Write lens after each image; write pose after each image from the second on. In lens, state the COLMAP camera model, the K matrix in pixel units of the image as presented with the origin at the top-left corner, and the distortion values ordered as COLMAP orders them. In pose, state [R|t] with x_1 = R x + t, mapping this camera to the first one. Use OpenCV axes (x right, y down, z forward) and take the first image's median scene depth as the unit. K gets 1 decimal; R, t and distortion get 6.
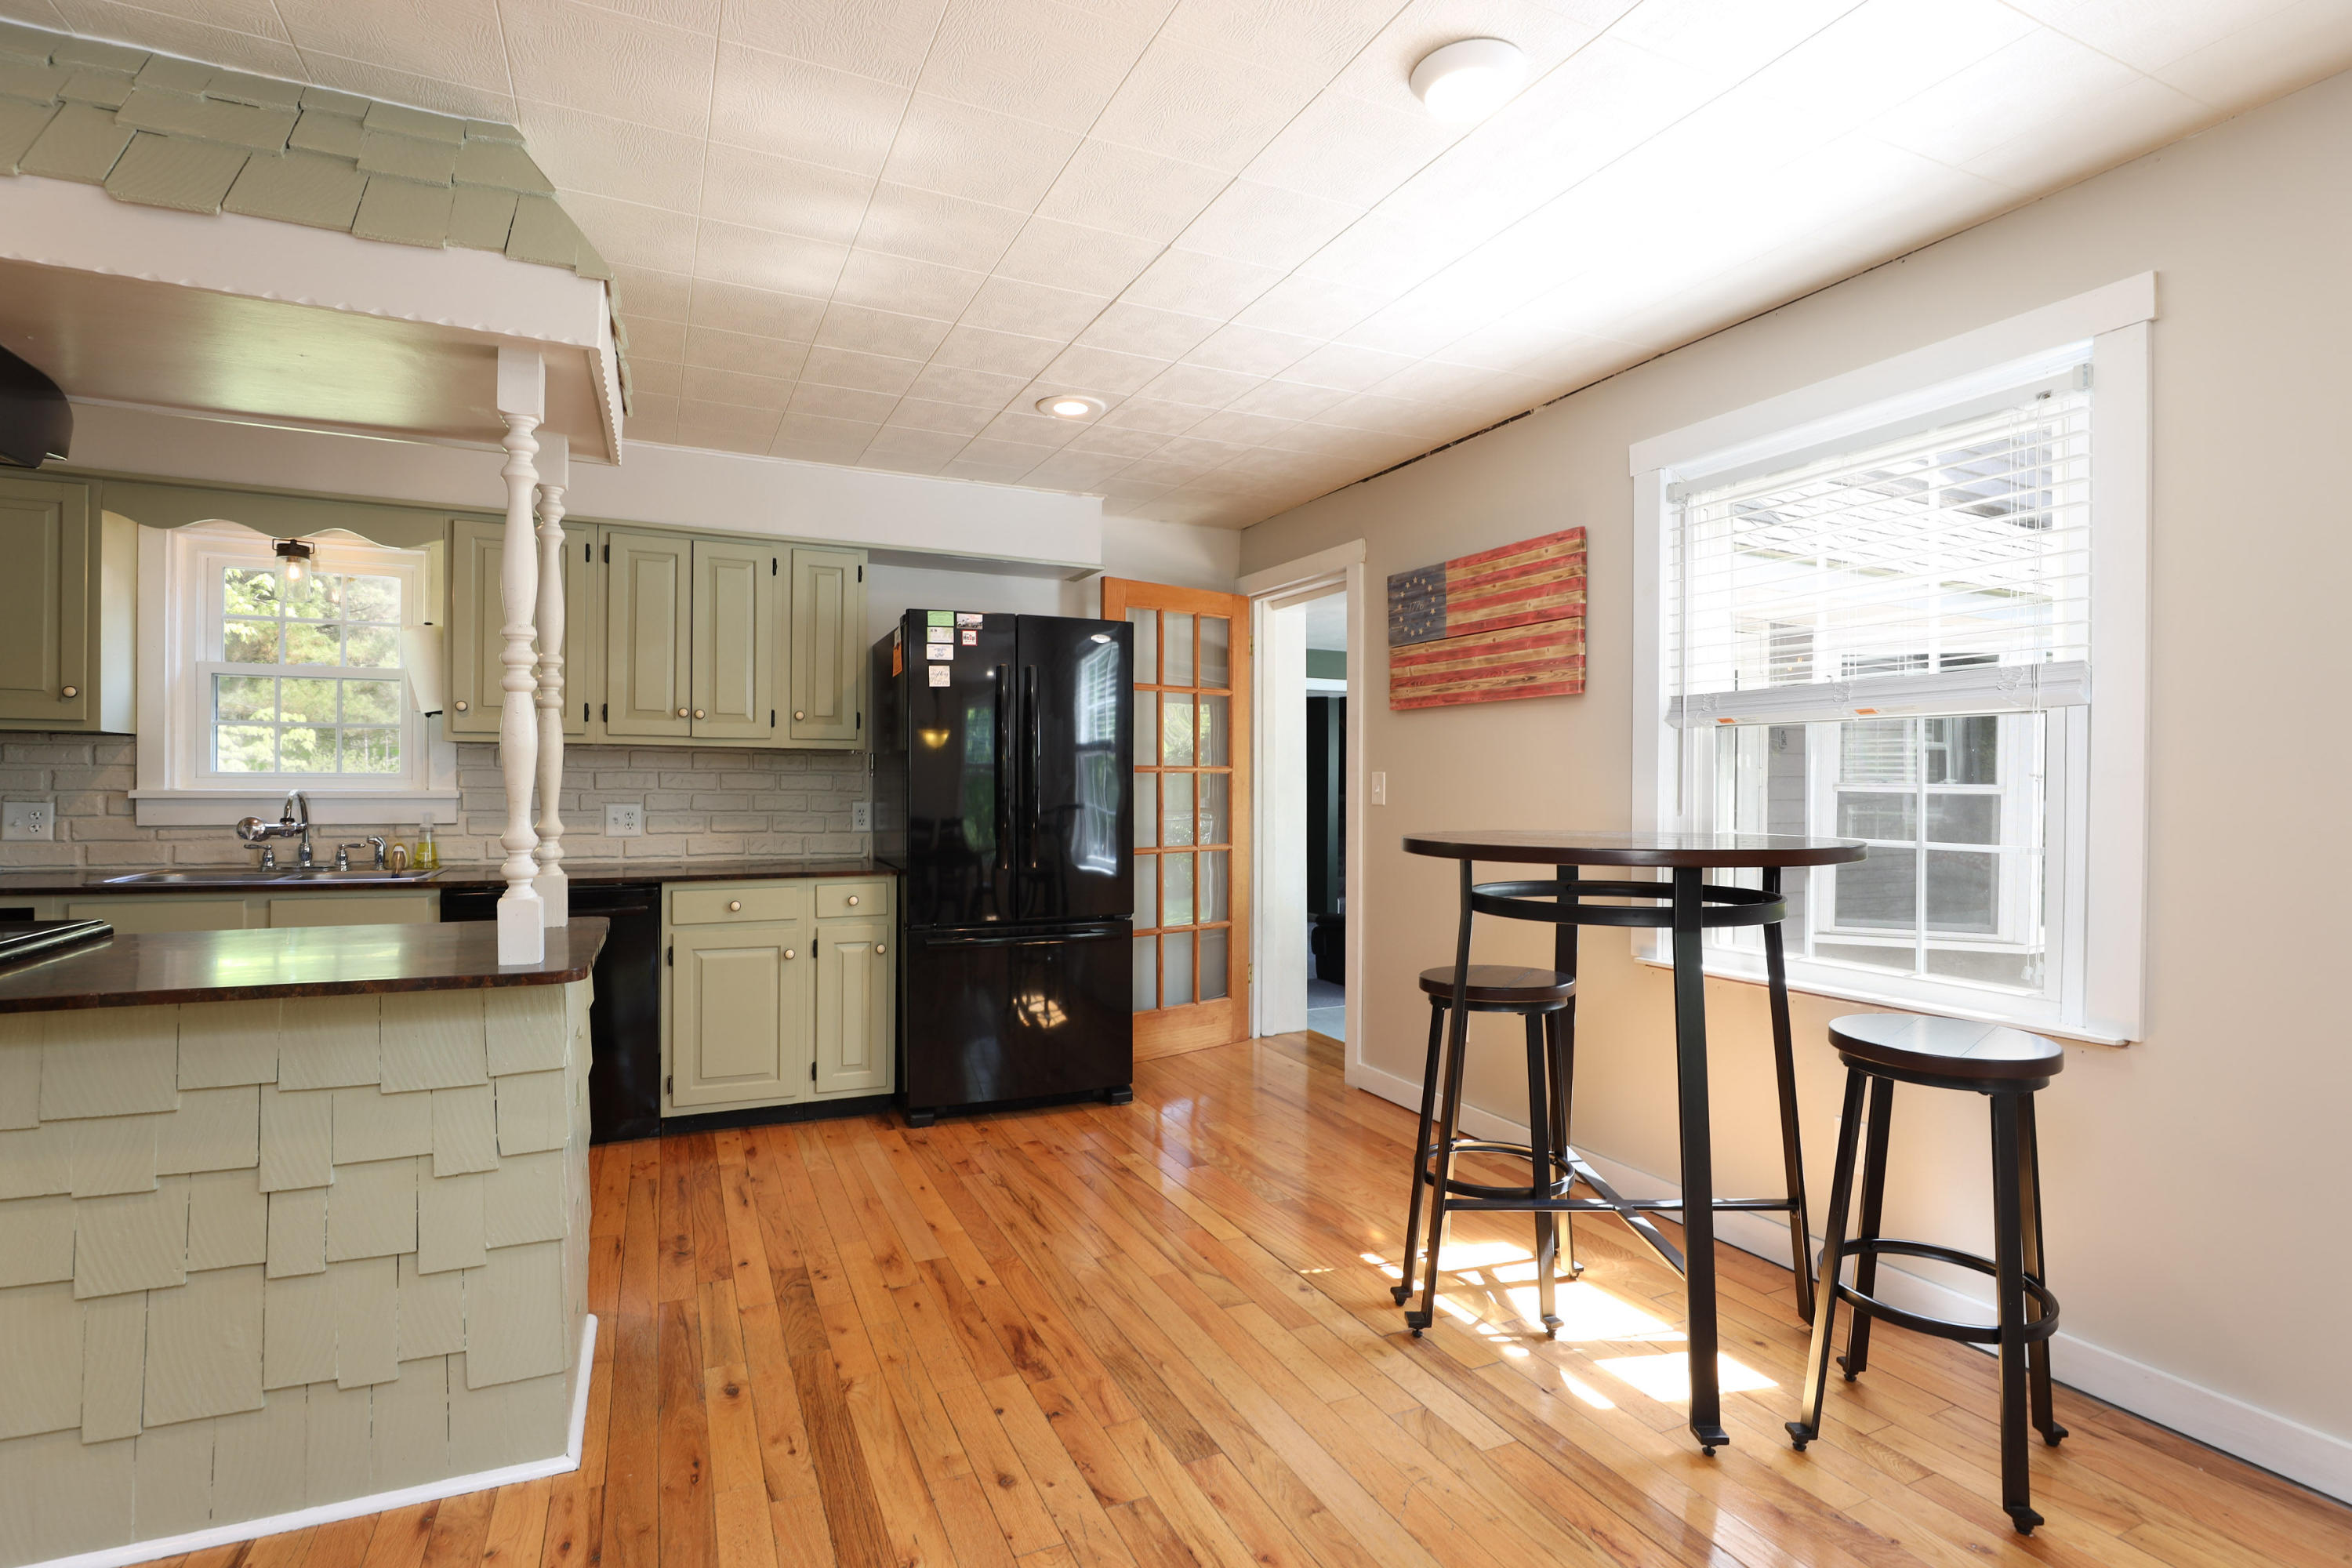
lens RADIAL K [[1135.1, 0, 1184.1], [0, 1135.1, 787.0], [0, 0, 1]] dist [-0.036023, 0.010912]
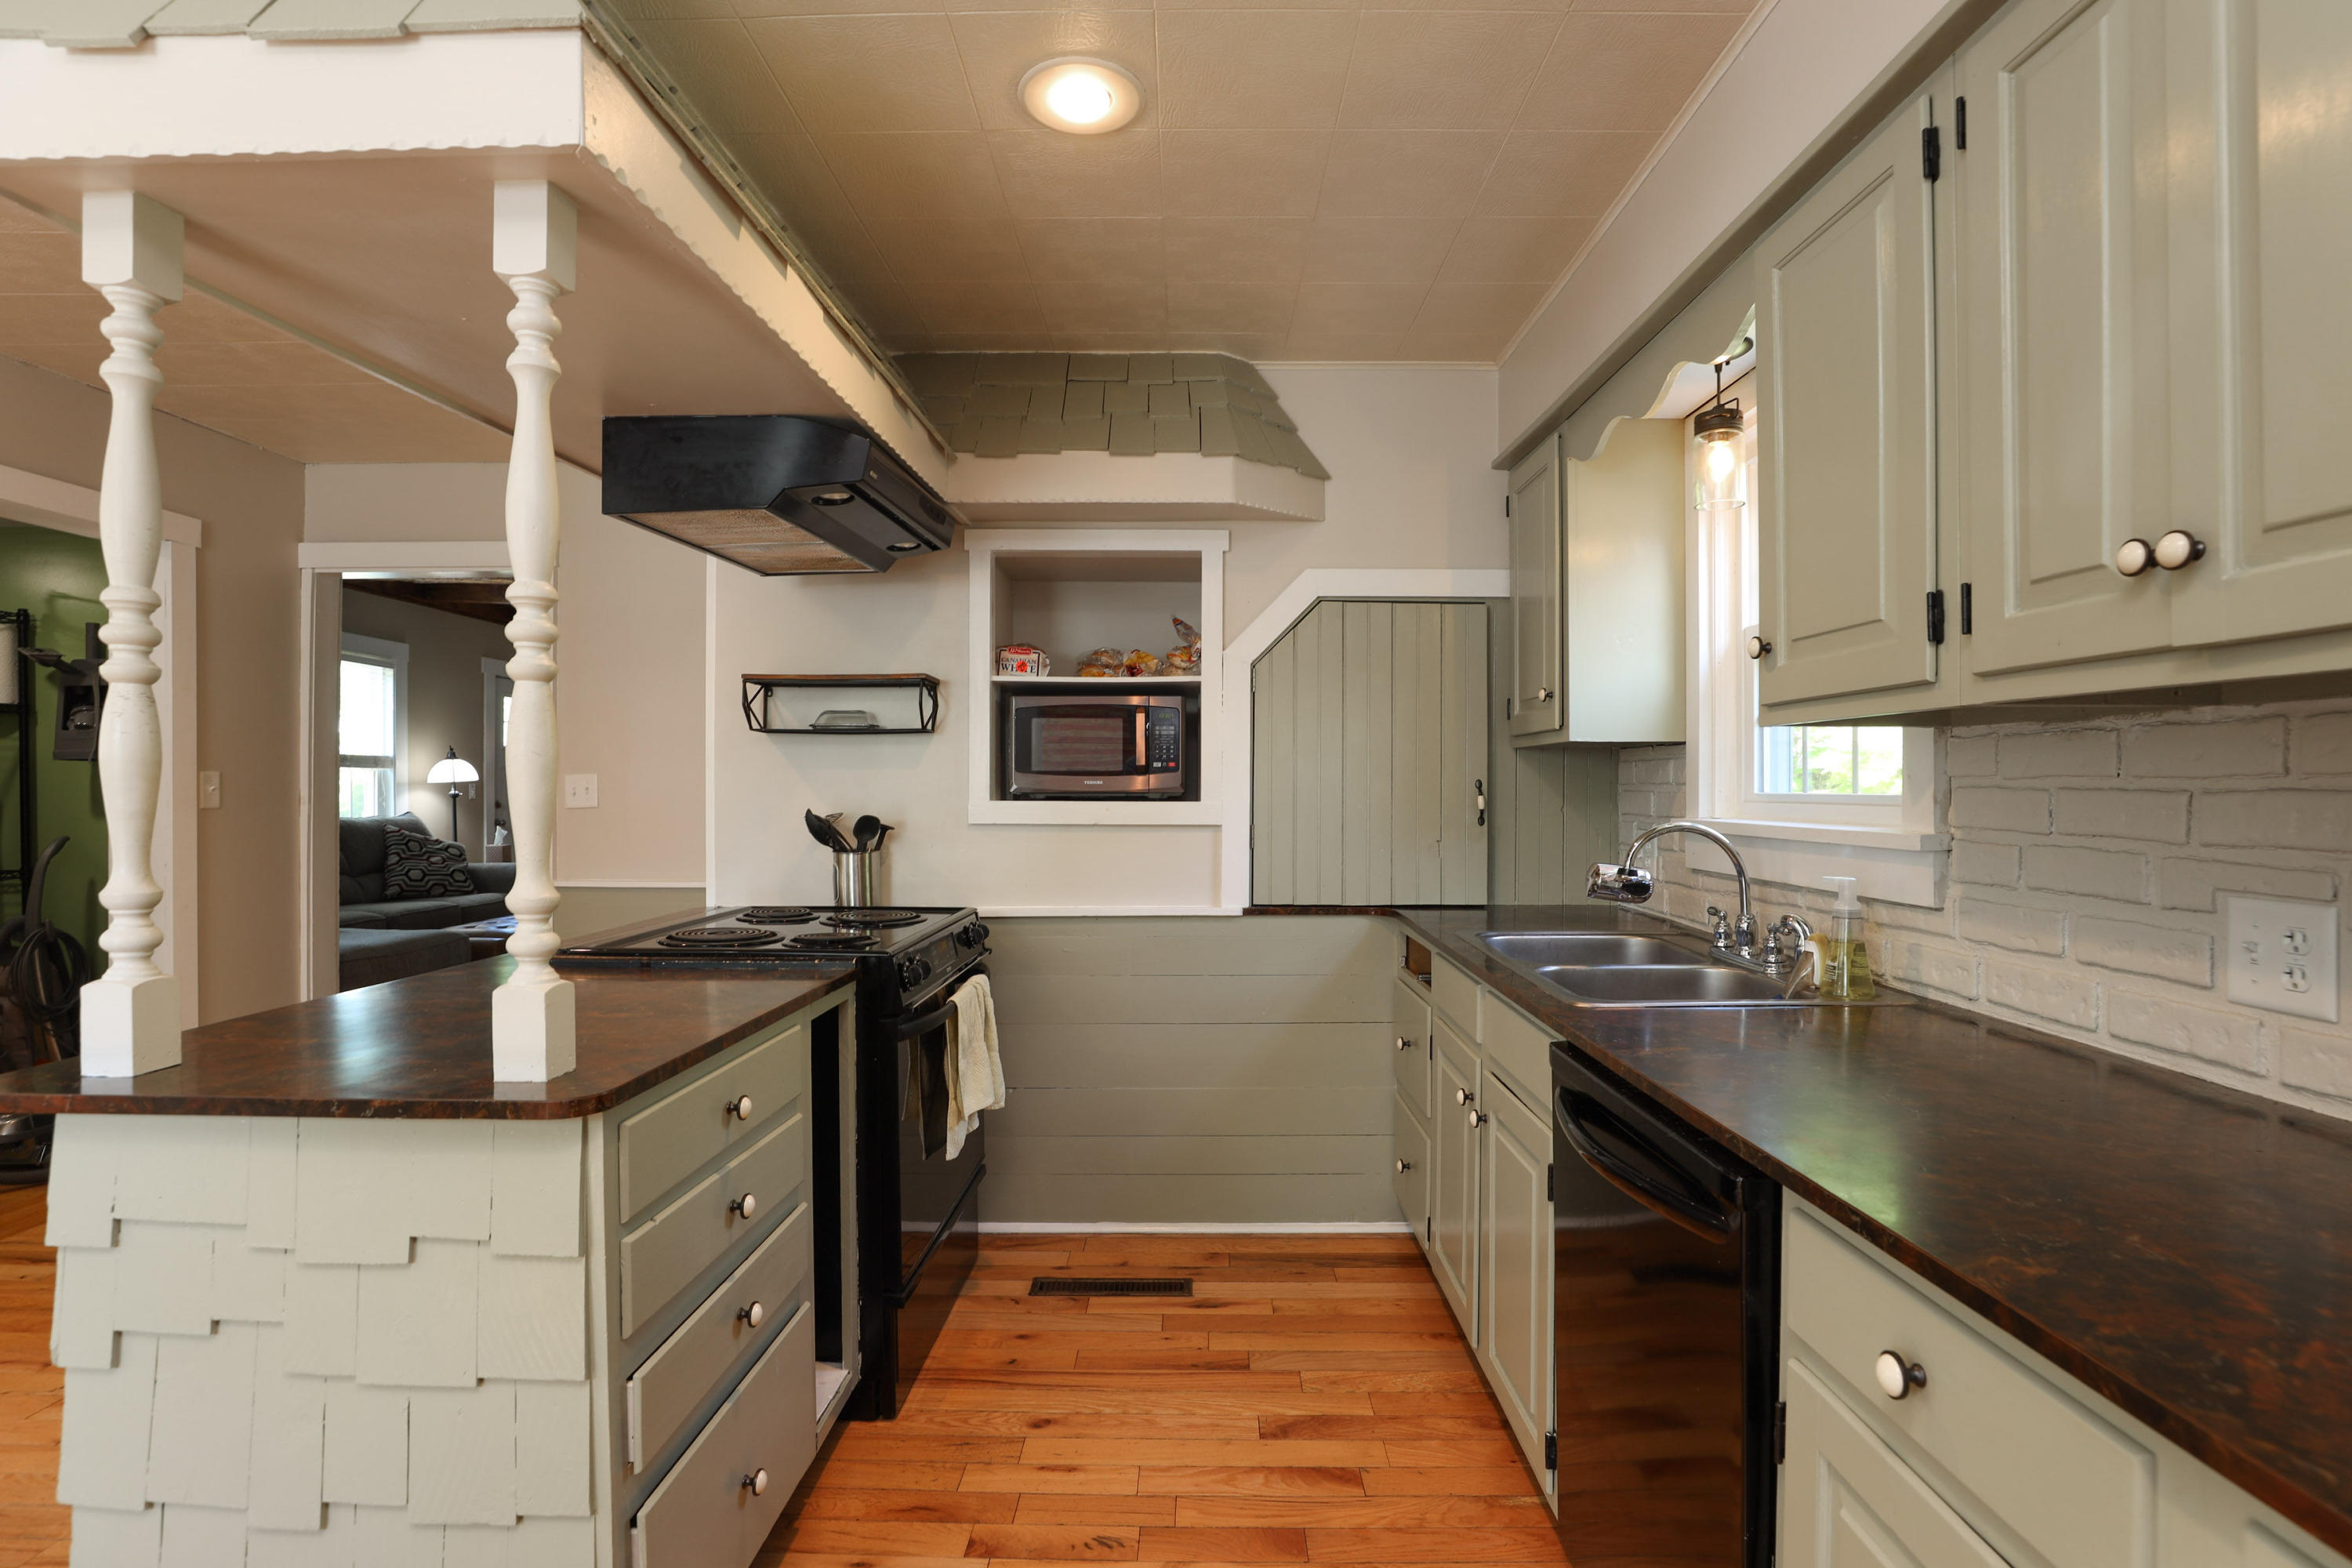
lens RADIAL K [[1135.1, 0, 1188.7], [0, 1135.1, 790.6], [0, 0, 1]] dist [-0.036023, 0.010912]
pose [[-0.430136, -0.002809, -0.902760, -0.130021], [-0.007073, 0.999975, 0.000258, -0.012241], [0.902736, 0.006496, -0.430145, 0.952519]]
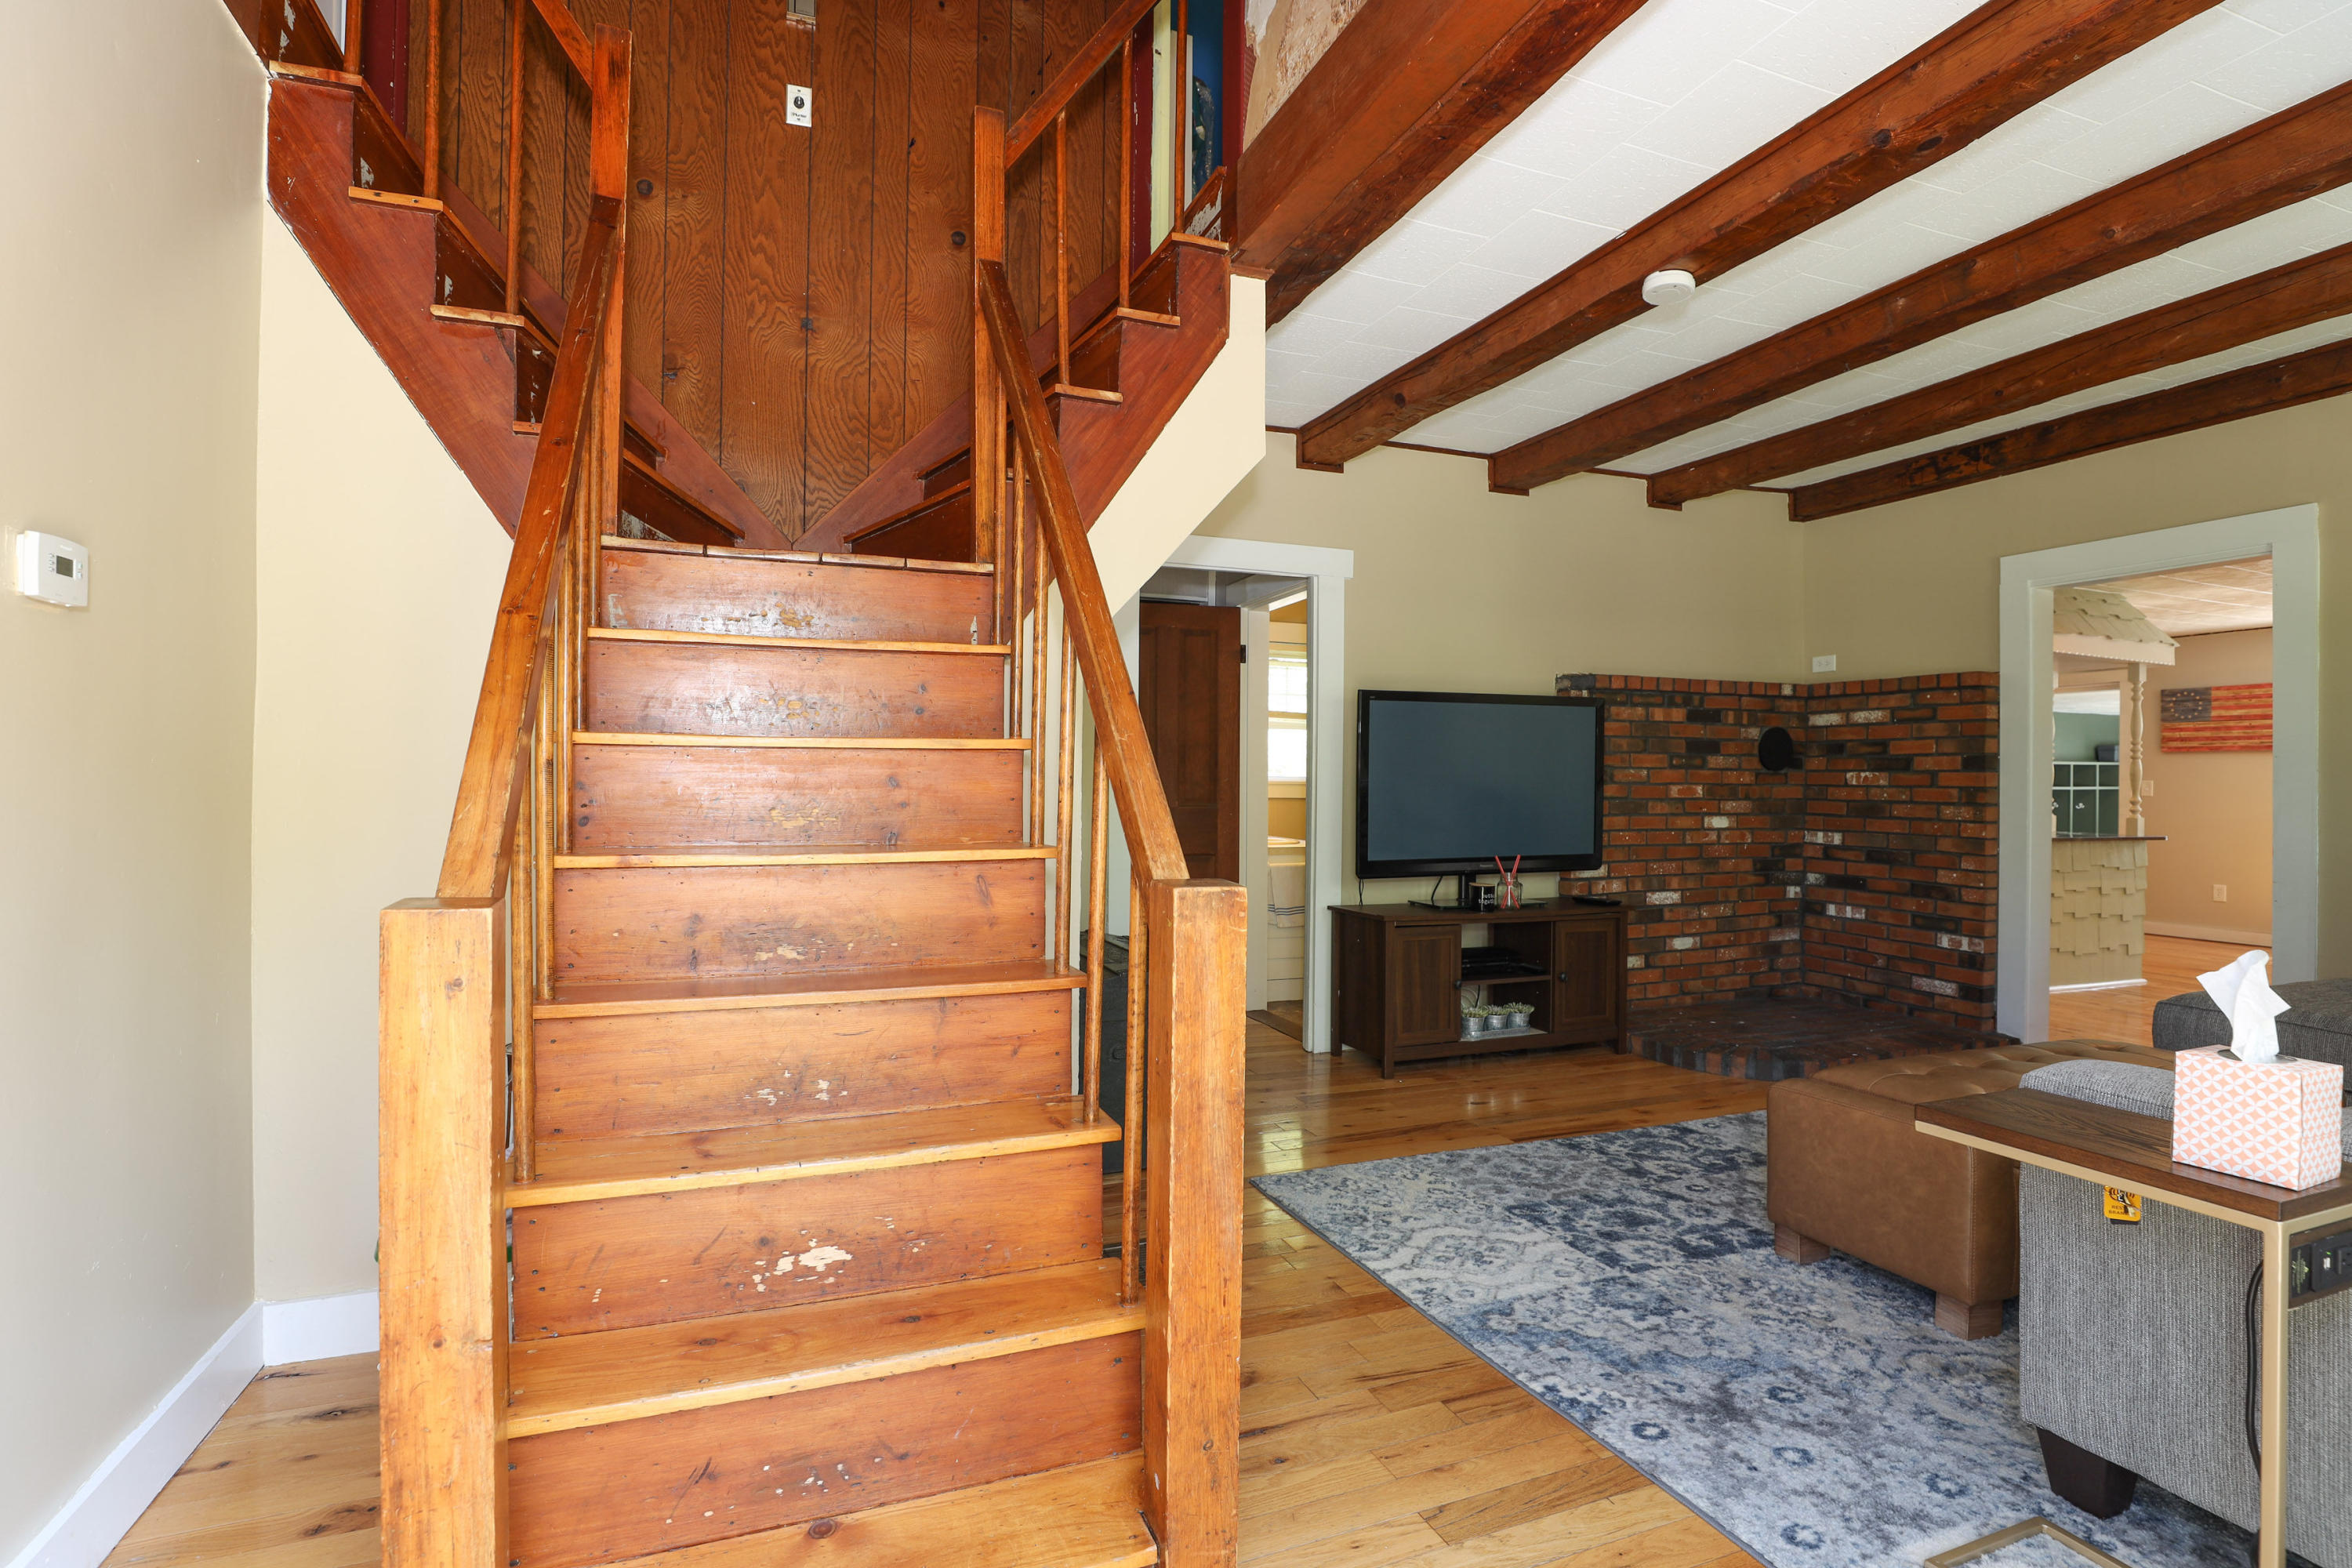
lens RADIAL K [[1135.1, 0, 1161.9], [0, 1135.1, 787.6], [0, 0, 1]] dist [-0.036023, 0.010912]
pose [[0.997472, 0.003345, -0.070975, -1.722943], [-0.003506, 0.999992, -0.002143, 0.012700], [0.070967, 0.002387, 0.997476, -1.366868]]
